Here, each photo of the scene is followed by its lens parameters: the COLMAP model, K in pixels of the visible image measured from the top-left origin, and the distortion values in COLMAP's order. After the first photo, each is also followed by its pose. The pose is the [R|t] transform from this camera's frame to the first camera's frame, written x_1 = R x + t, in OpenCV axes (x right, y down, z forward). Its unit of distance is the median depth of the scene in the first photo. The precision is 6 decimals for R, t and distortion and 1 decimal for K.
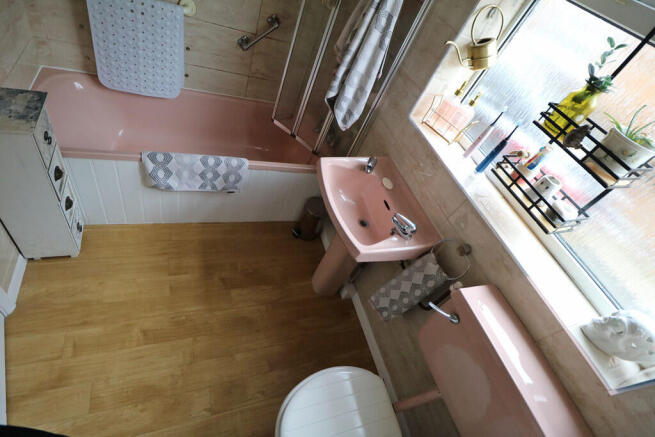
lens RADIAL K [[304.5, 0, 326.6], [0, 304.5, 218.0], [0, 0, 1]] dist [-0.010900, -0.004846]
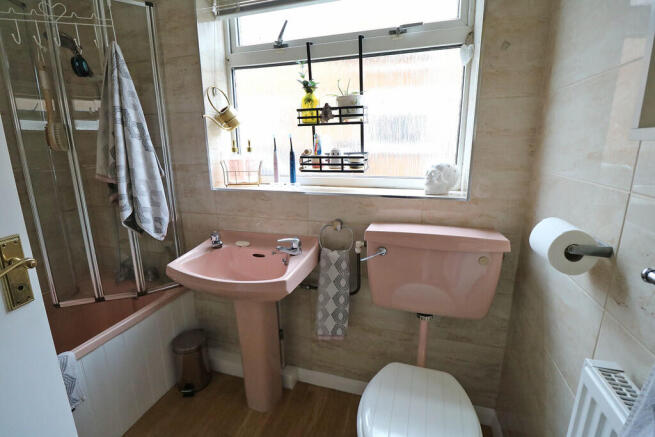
lens RADIAL K [[304.5, 0, 328.3], [0, 304.5, 216.4], [0, 0, 1]] dist [-0.010900, -0.004846]
pose [[0.527292, -0.514792, 0.675983, -0.318621], [0.749355, 0.656772, -0.084363, 0.141399], [-0.400538, 0.551035, 0.732073, 0.112993]]
